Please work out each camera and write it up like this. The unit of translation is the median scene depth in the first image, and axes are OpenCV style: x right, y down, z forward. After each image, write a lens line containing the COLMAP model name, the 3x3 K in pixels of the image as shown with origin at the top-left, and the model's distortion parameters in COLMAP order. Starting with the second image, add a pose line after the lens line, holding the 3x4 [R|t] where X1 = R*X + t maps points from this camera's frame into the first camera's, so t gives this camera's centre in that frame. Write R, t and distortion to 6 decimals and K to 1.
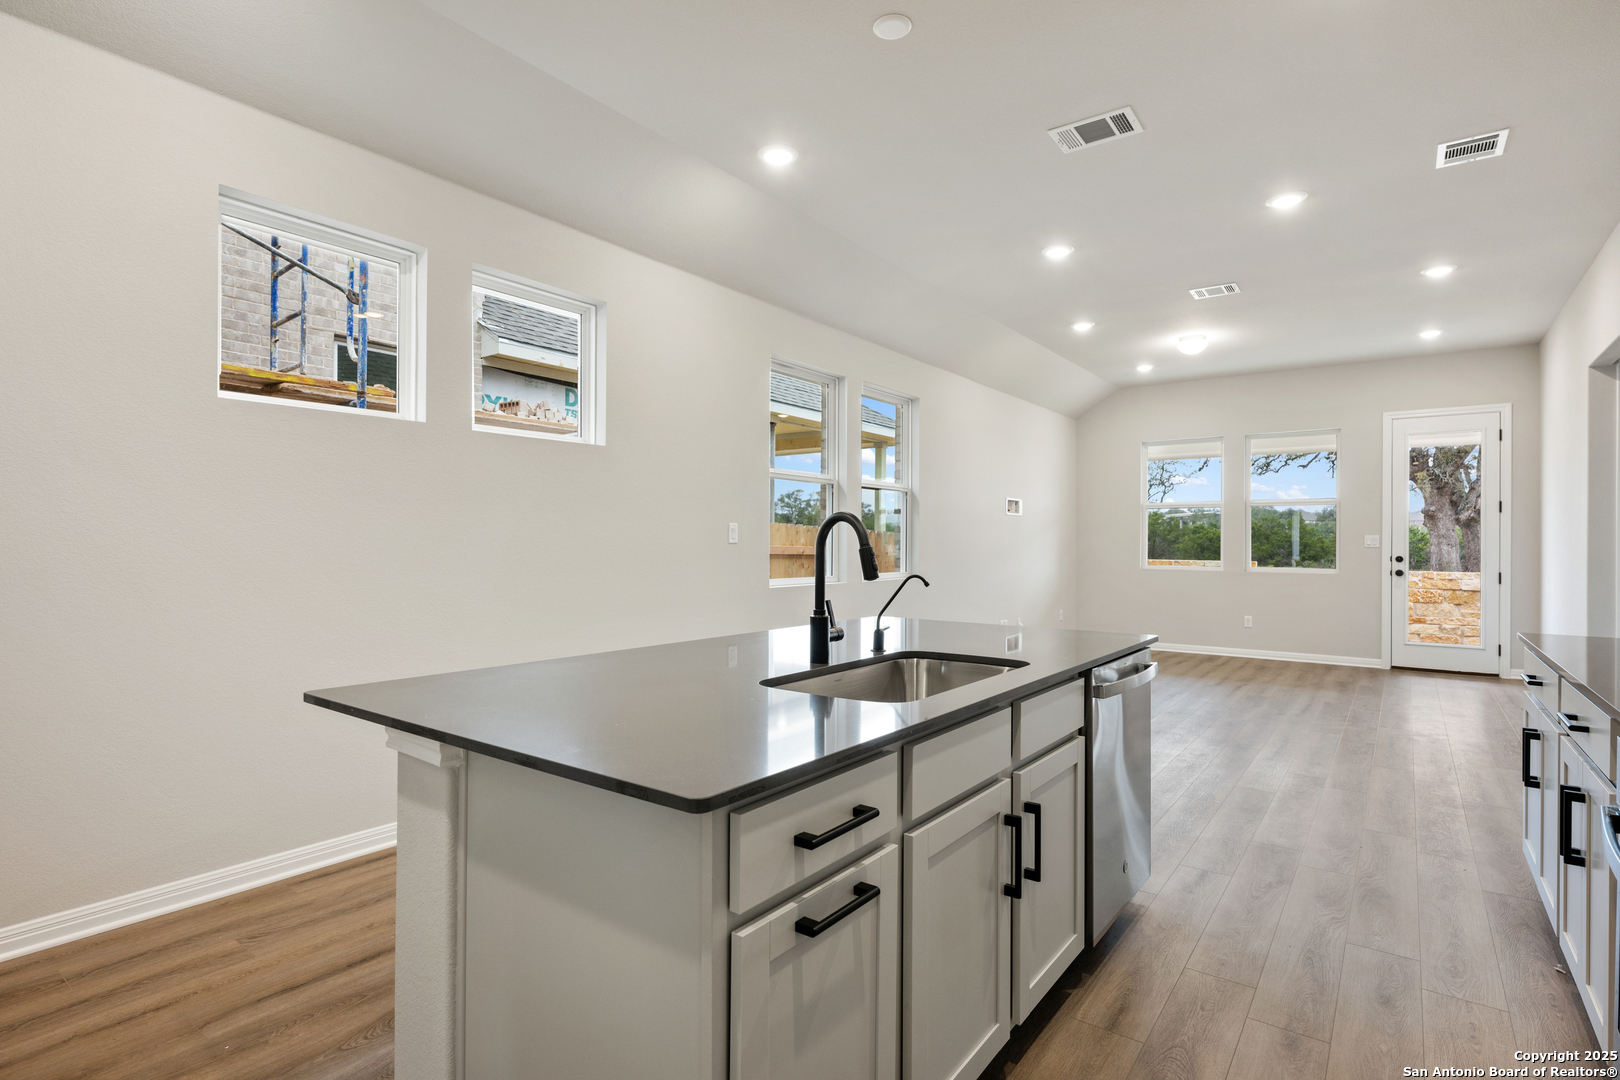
lens RADIAL K [[786.6, 0, 813.8], [0, 786.6, 540.6], [0, 0, 1]] dist [-0.000720, -0.001254]
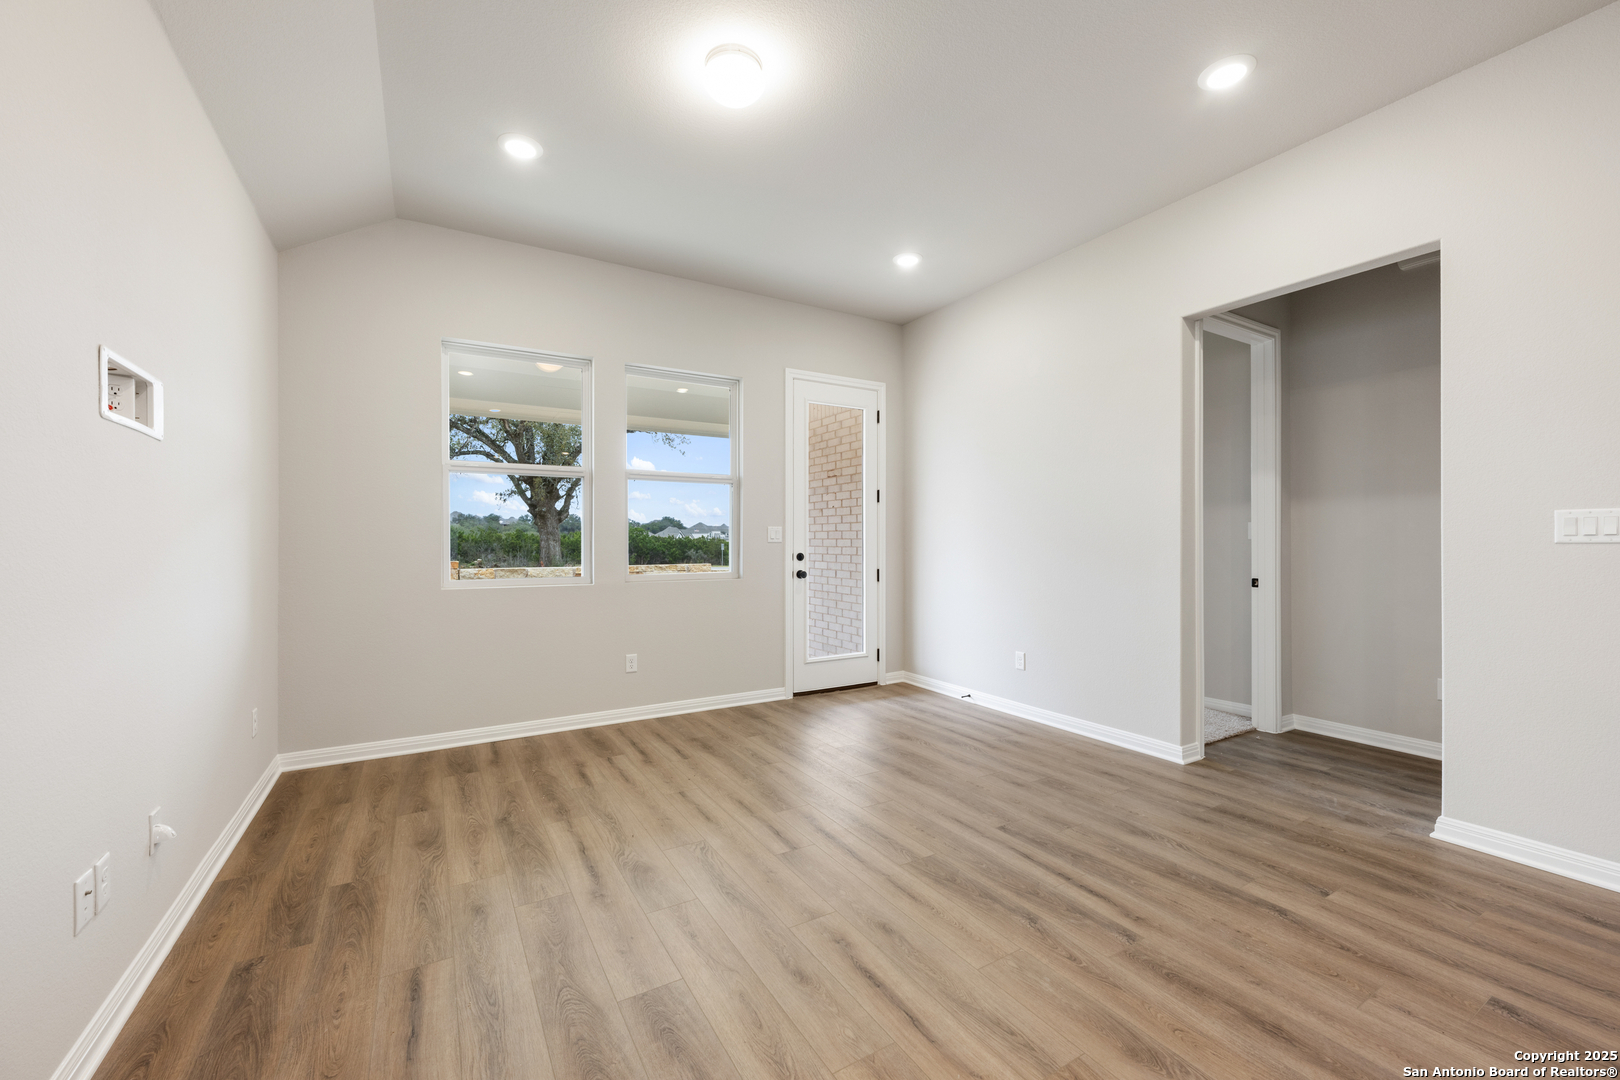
lens RADIAL K [[646.6, 0, 809.6], [0, 646.6, 537.2], [0, 0, 1]] dist [0.000306, -0.000282]
pose [[0.384779, -0.000527, 0.923009, 0.163340], [0.001655, 0.999999, -0.000119, 0.004273], [-0.923007, 0.001574, 0.384779, 0.814222]]
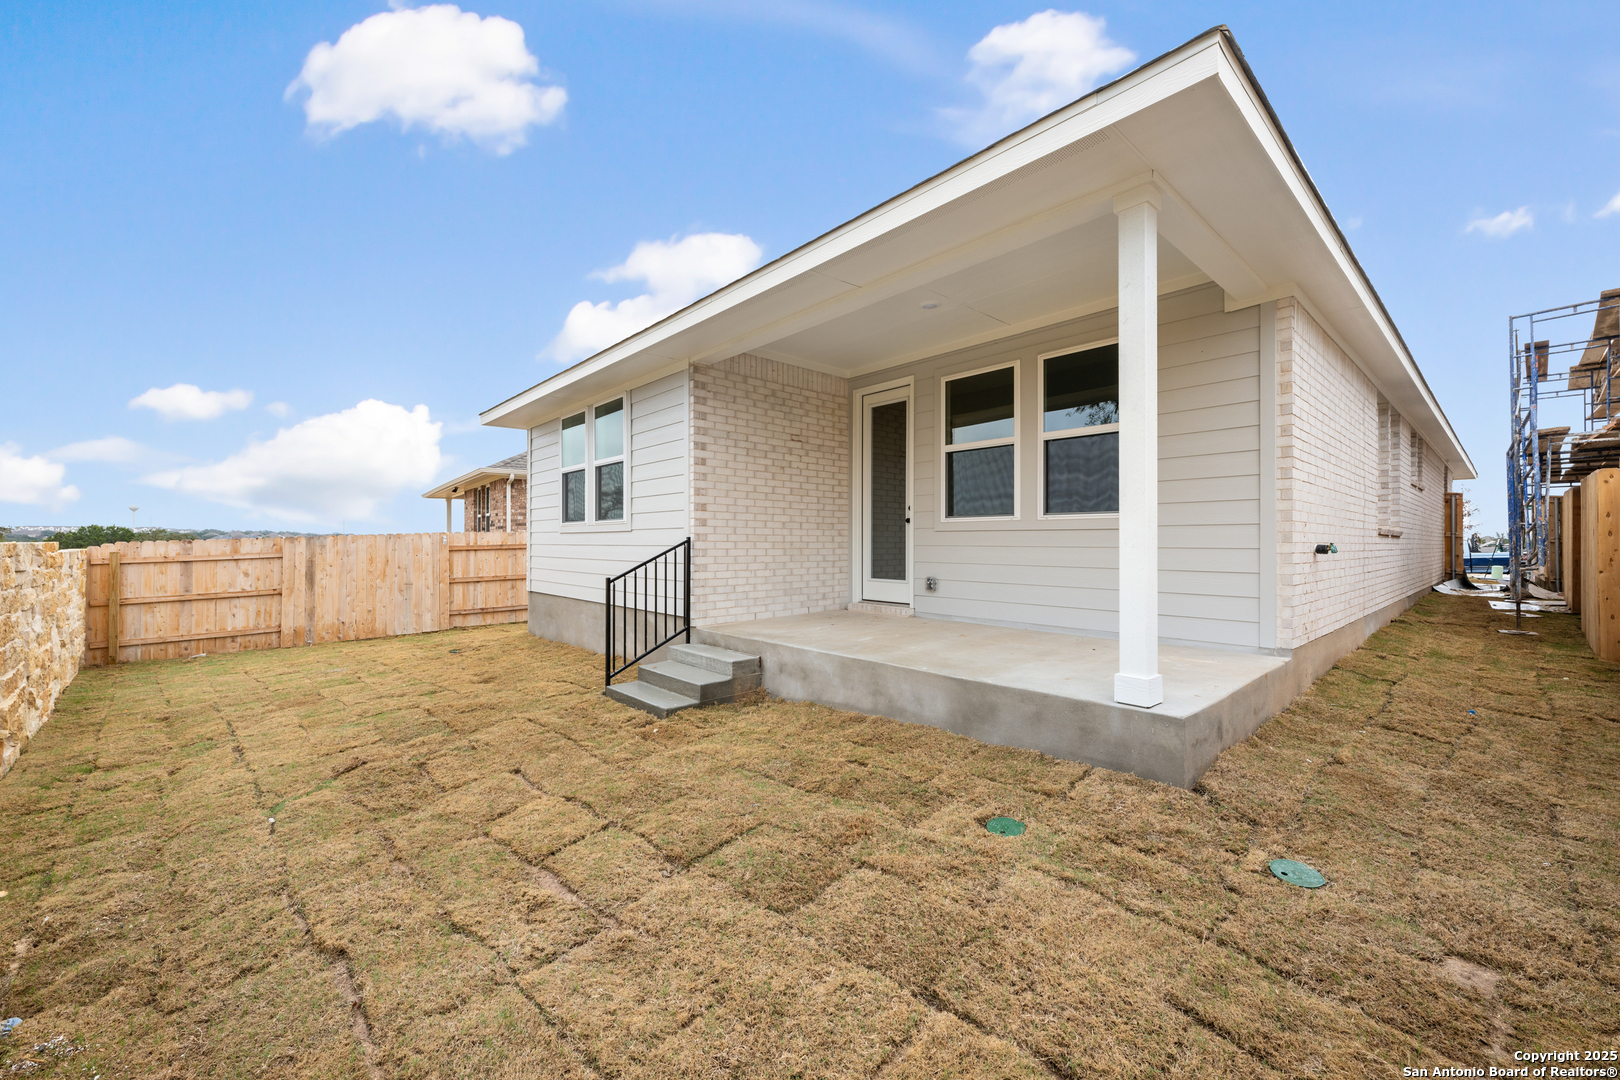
lens RADIAL K [[646.6, 0, 805.2], [0, 646.6, 541.4], [0, 0, 1]] dist [0.000306, -0.000282]
pose [[-0.980680, -0.007440, 0.195477, 0.797494], [-0.008715, 0.999946, -0.005663, 0.086839], [-0.195425, -0.007257, -0.980692, 2.152492]]
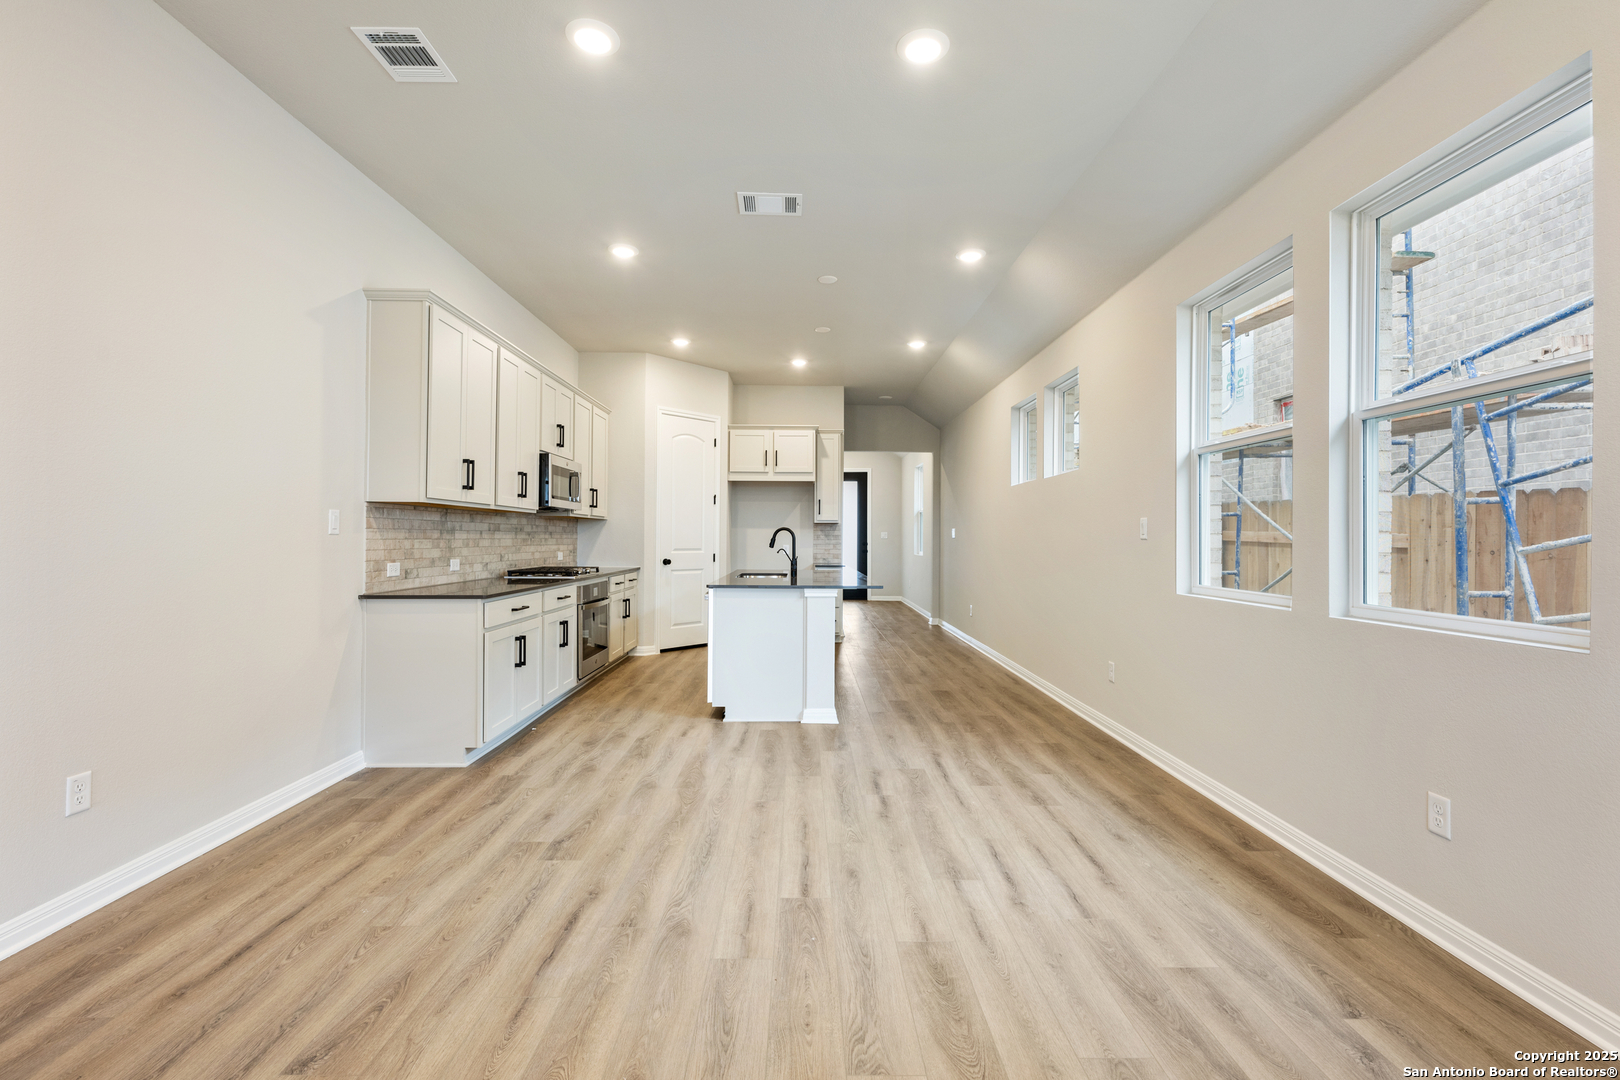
lens RADIAL K [[727.4, 0, 806.1], [0, 727.4, 531.5], [0, 0, 1]] dist [-0.001844, 0.000539]
pose [[-0.793296, -0.016315, -0.608618, 0.494761], [-0.008261, 0.999837, -0.016035, 0.007446], [0.608780, -0.007692, -0.793302, 0.954755]]
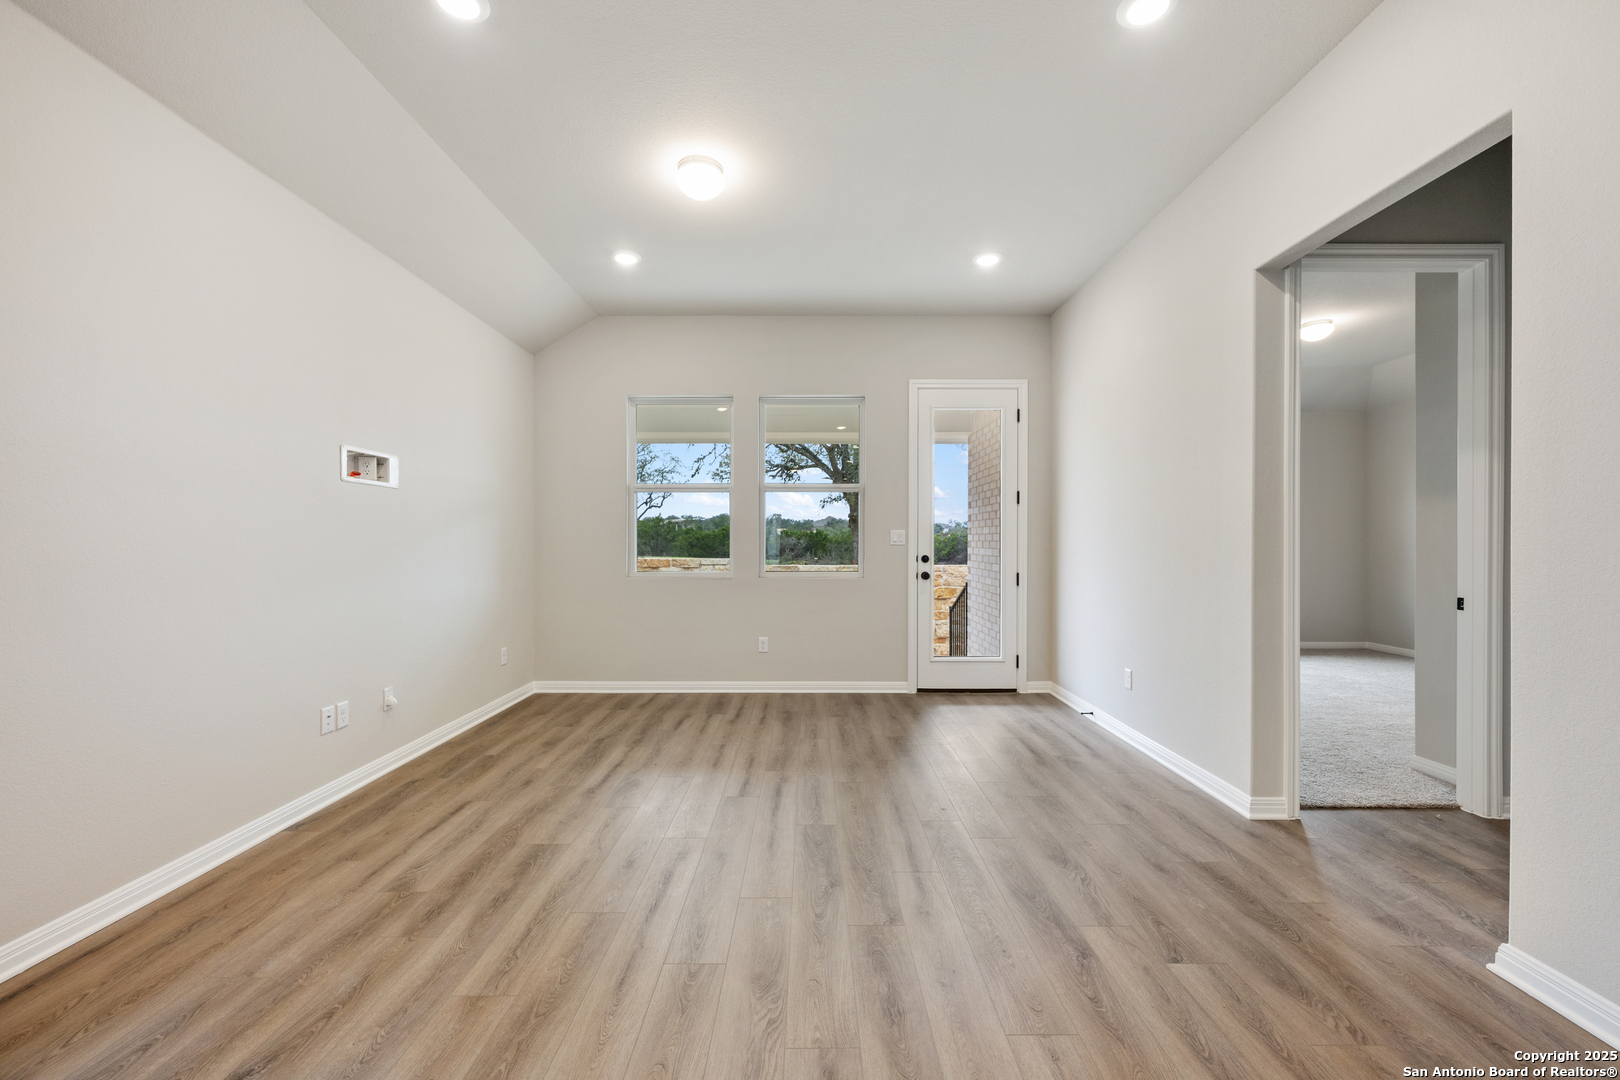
lens RADIAL K [[646.6, 0, 806.8], [0, 646.6, 538.4], [0, 0, 1]] dist [0.000306, -0.000282]
pose [[0.804602, -0.000778, 0.593815, 0.267326], [0.002149, 0.999996, -0.001602, 0.003551], [-0.593811, 0.002565, 0.804600, 0.581498]]
